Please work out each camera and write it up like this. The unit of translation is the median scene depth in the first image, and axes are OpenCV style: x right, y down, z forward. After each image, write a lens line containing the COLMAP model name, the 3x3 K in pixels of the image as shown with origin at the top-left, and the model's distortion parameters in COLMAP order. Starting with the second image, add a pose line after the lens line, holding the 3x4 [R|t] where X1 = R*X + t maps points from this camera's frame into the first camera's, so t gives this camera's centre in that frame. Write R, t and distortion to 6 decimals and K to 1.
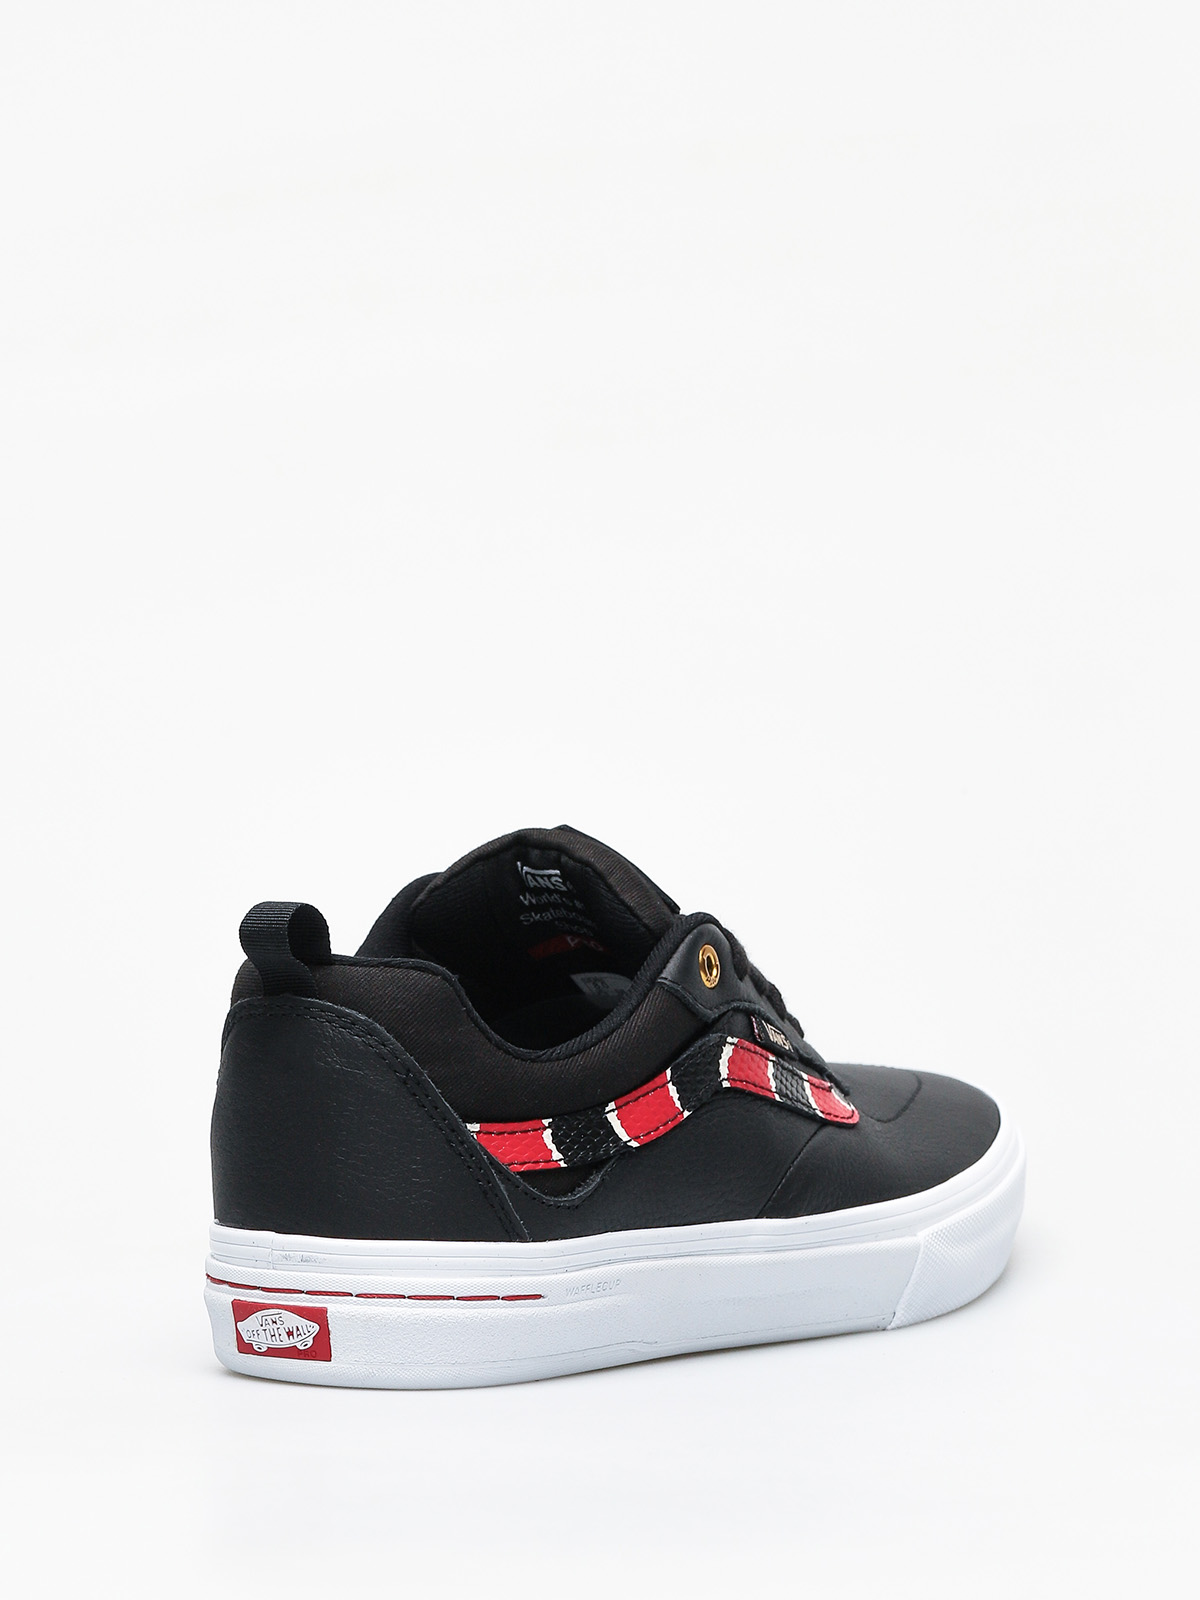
lens RADIAL K [[5345.8, 0, 599.5], [0, 5345.8, 799.4], [0, 0, 1]] dist [0.023577, 0.000000]
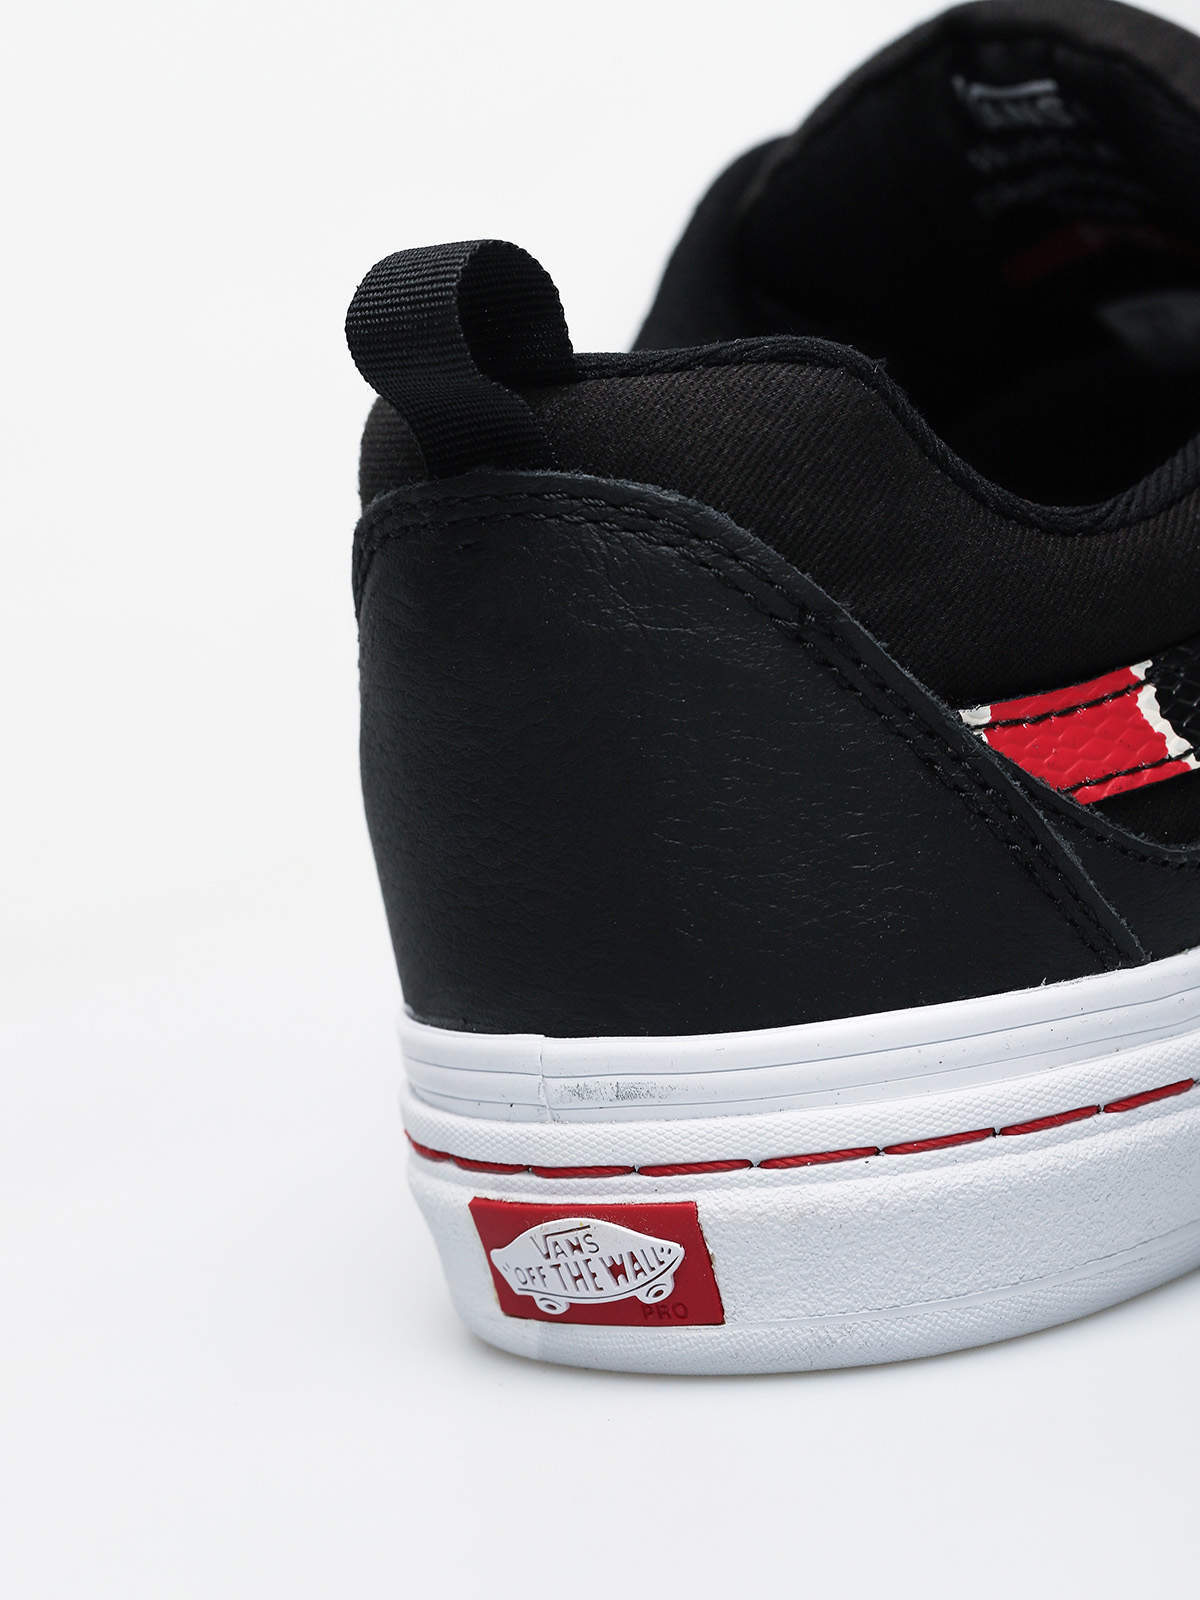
lens RADIAL K [[5345.8, 0, 600.2], [0, 5345.8, 798.7], [0, 0, 1]] dist [0.023577, 0.000000]
pose [[0.986846, -0.147924, -0.065224, -0.026295], [0.154992, 0.980414, 0.121517, 0.012665], [0.045971, -0.130028, 0.990444, 0.586989]]
